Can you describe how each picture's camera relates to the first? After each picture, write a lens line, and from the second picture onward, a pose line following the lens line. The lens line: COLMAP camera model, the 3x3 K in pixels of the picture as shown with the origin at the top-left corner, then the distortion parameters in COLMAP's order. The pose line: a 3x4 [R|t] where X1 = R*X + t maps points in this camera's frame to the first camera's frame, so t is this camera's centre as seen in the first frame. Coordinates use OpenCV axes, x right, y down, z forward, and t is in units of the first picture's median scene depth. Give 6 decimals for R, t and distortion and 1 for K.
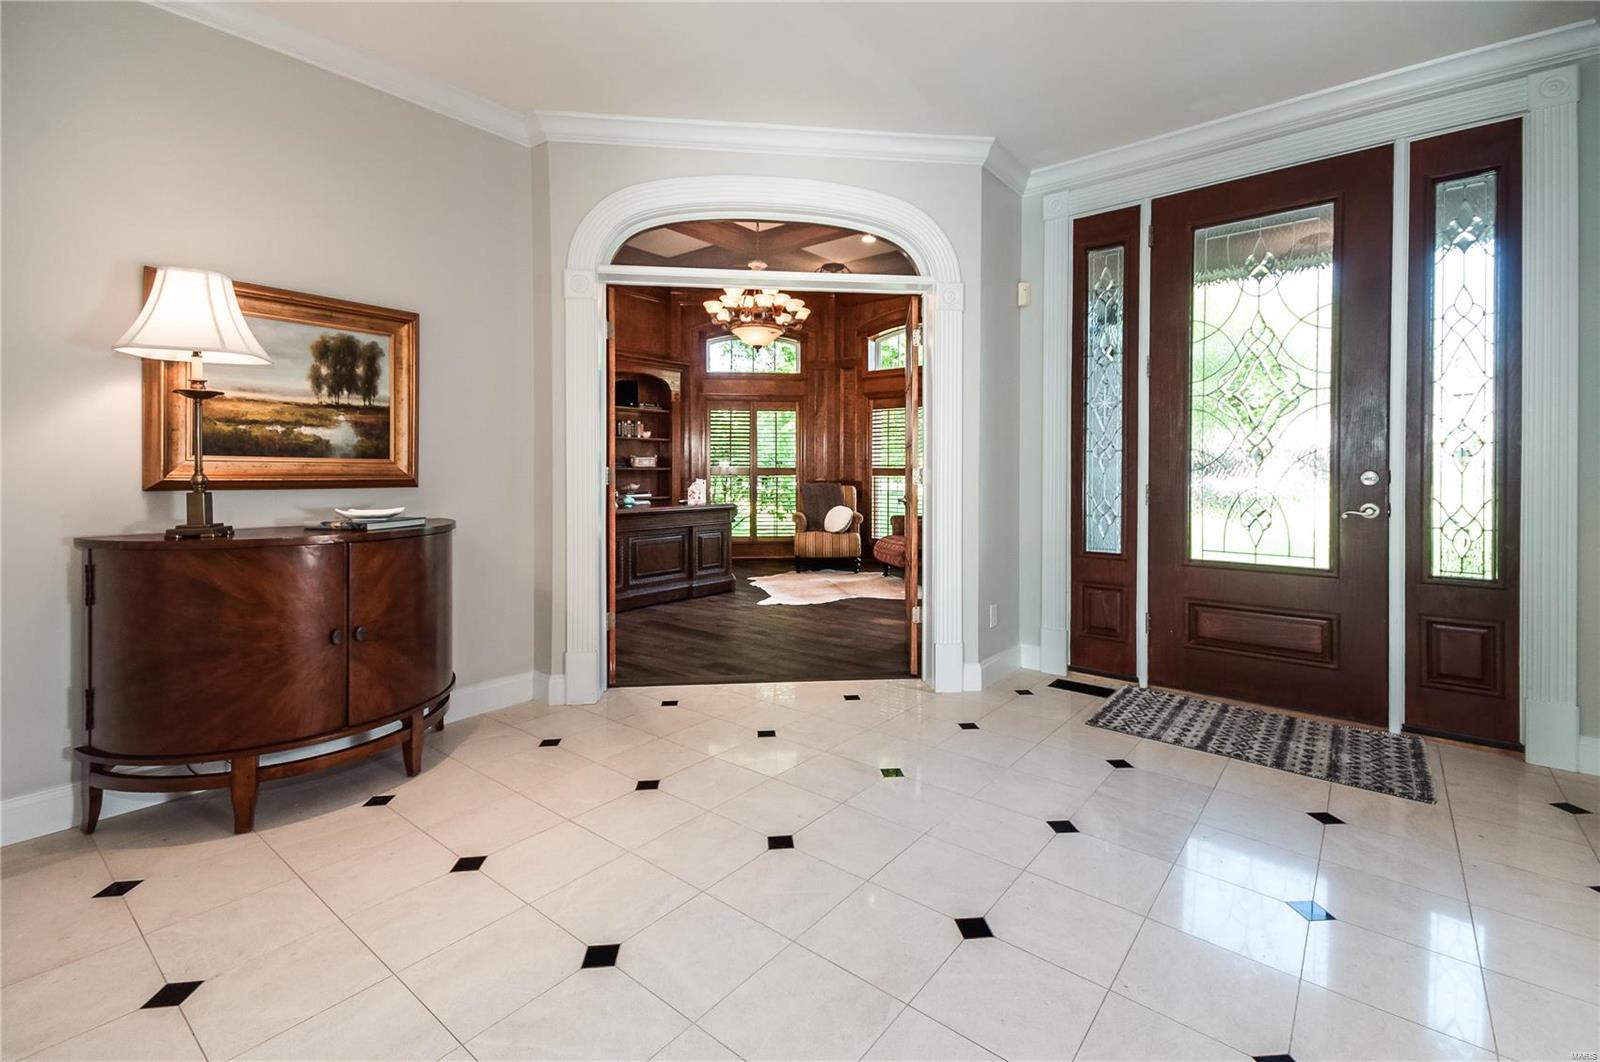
lens RADIAL K [[705.2, 0, 847.6], [0, 705.2, 468.6], [0, 0, 1]] dist [-0.000955, -0.000059]
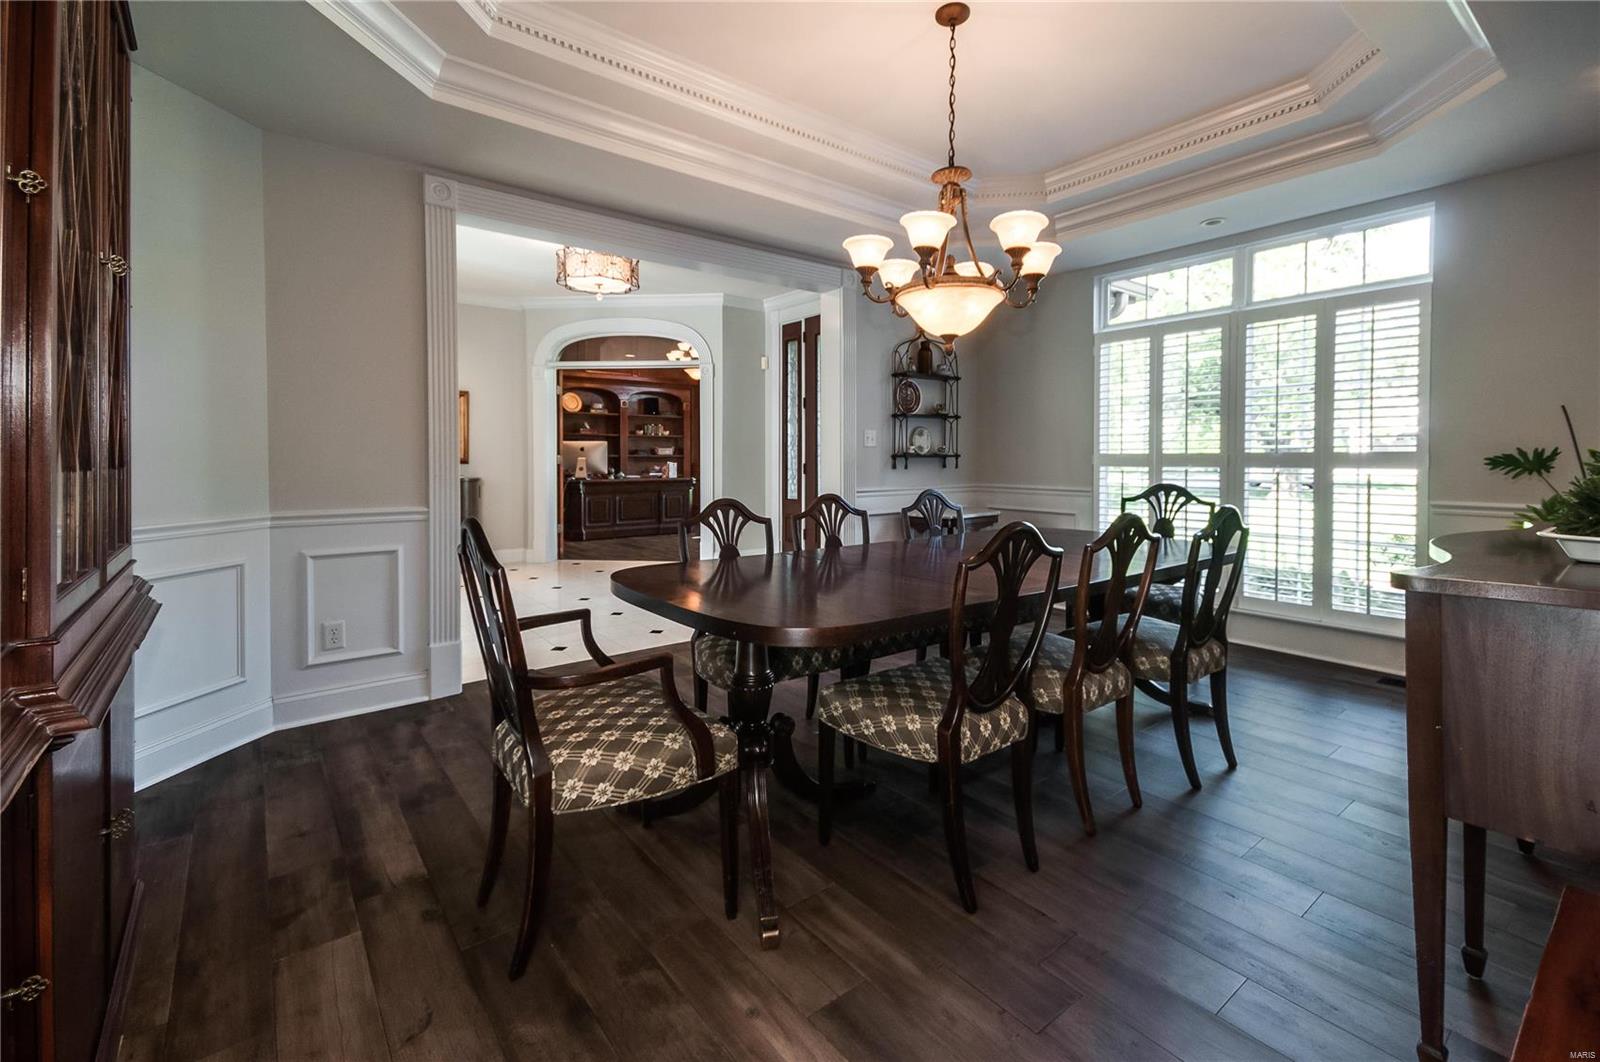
lens RADIAL K [[700.3, 0, 802.1], [0, 700.3, 461.8], [0, 0, 1]] dist [0.032910, -0.000190]
pose [[0.964096, 0.000514, -0.265552, 0.888121], [0.002320, 0.999944, 0.010360, -0.005797], [0.265543, -0.010605, 0.964041, -0.811240]]
